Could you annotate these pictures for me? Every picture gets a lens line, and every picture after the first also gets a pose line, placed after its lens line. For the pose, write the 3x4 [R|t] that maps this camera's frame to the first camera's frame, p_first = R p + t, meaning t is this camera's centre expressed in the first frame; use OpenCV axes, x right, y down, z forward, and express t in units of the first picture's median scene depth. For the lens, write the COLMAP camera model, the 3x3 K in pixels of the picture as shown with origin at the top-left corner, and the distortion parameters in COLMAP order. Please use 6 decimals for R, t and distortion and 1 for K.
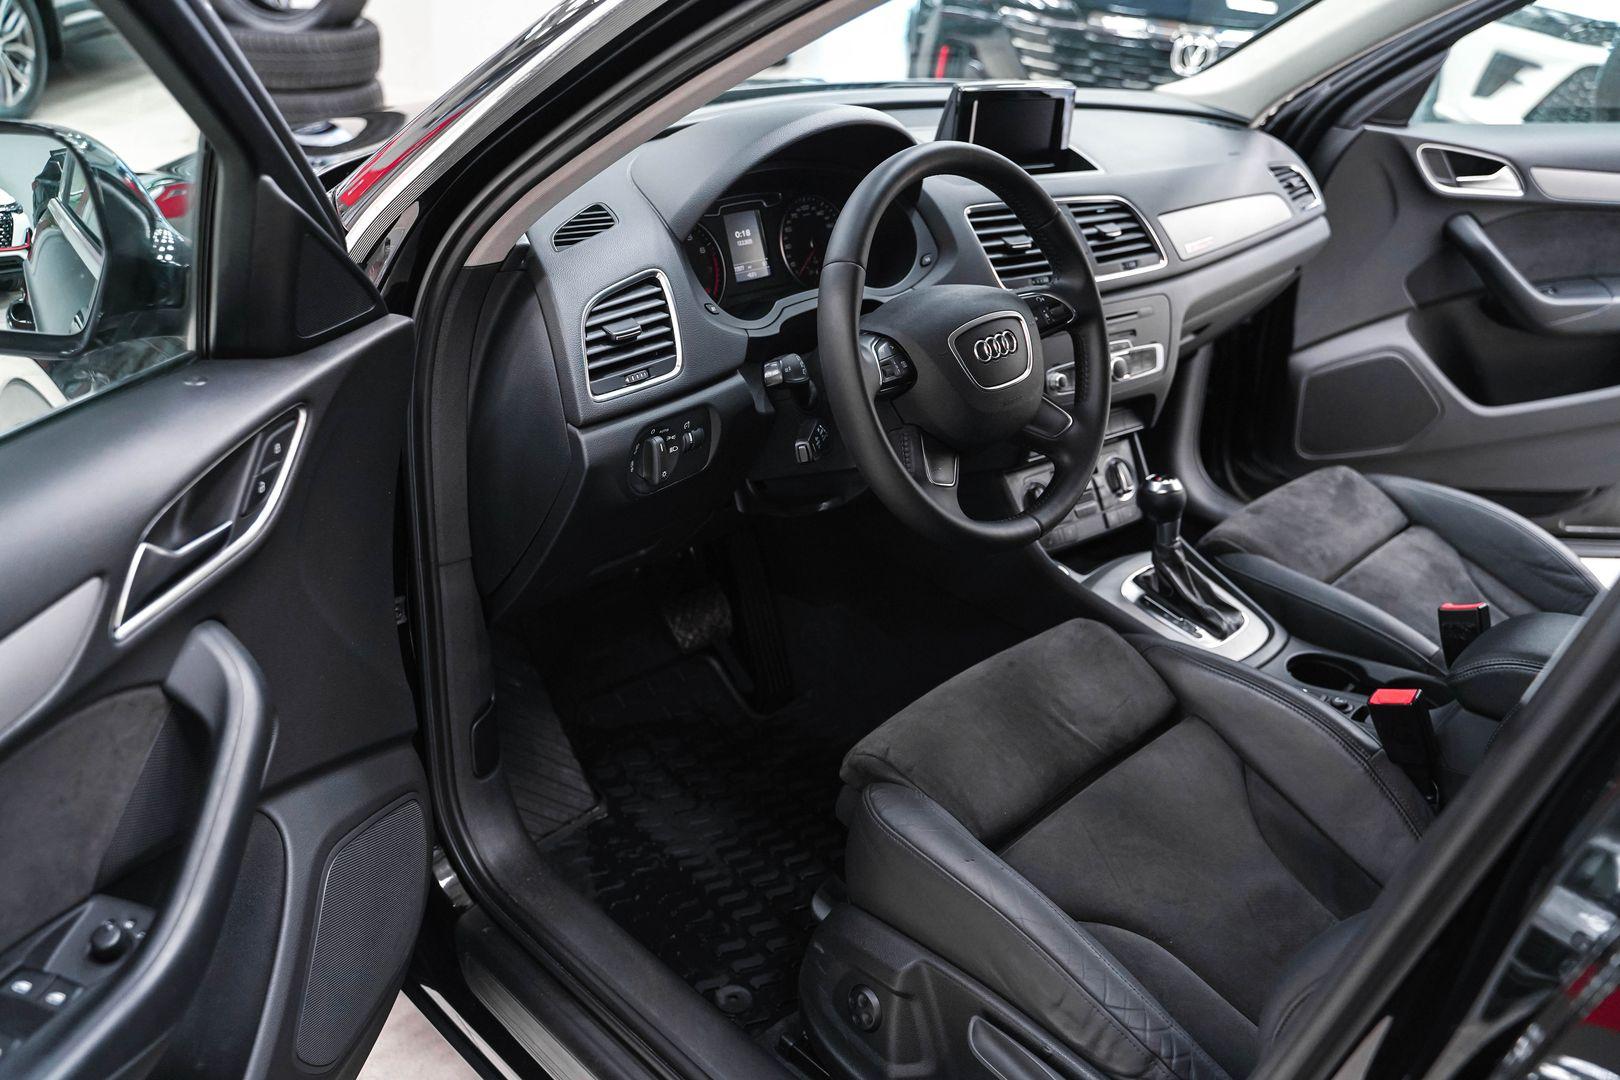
lens RADIAL K [[1327.8, 0, 806.0], [0, 1327.8, 540.1], [0, 0, 1]] dist [-0.117395, 0.089301]
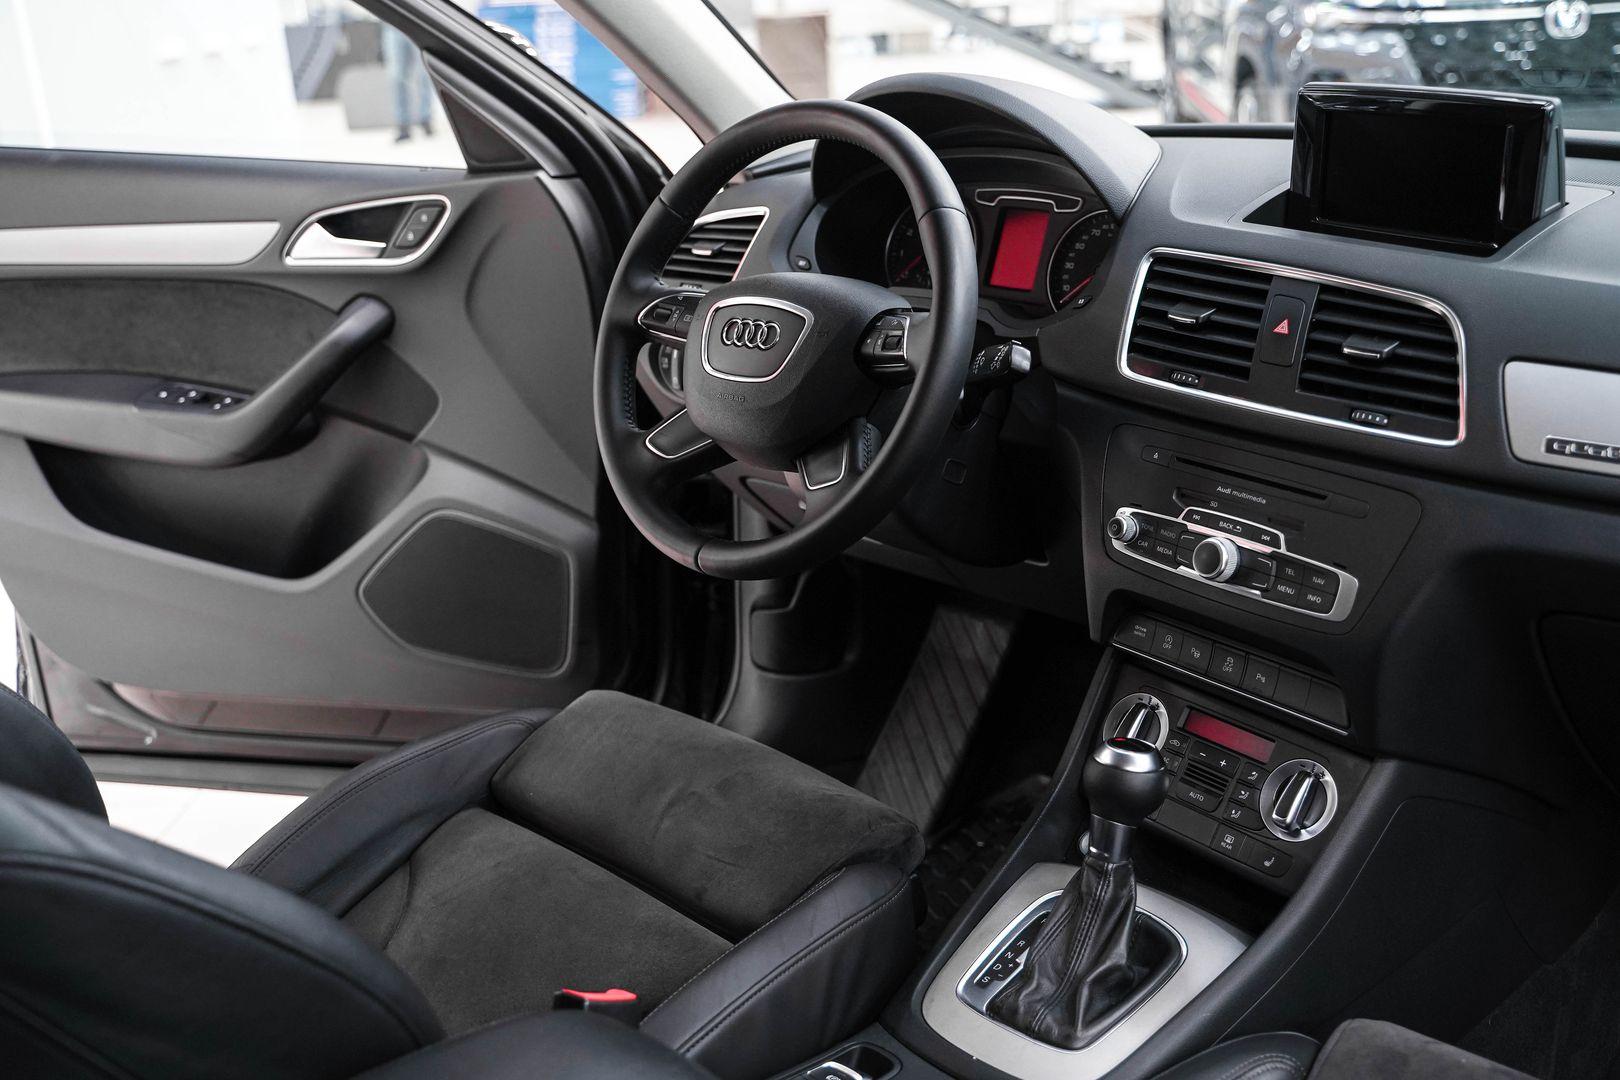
lens RADIAL K [[1639.4, 0, 804.3], [0, 1639.4, 532.9], [0, 0, 1]] dist [-0.024201, 0.000000]
pose [[0.005919, 0.275056, -0.961410, 0.884064], [-0.426478, 0.870300, 0.246364, -0.230222], [0.904479, 0.408562, 0.122457, 0.715337]]
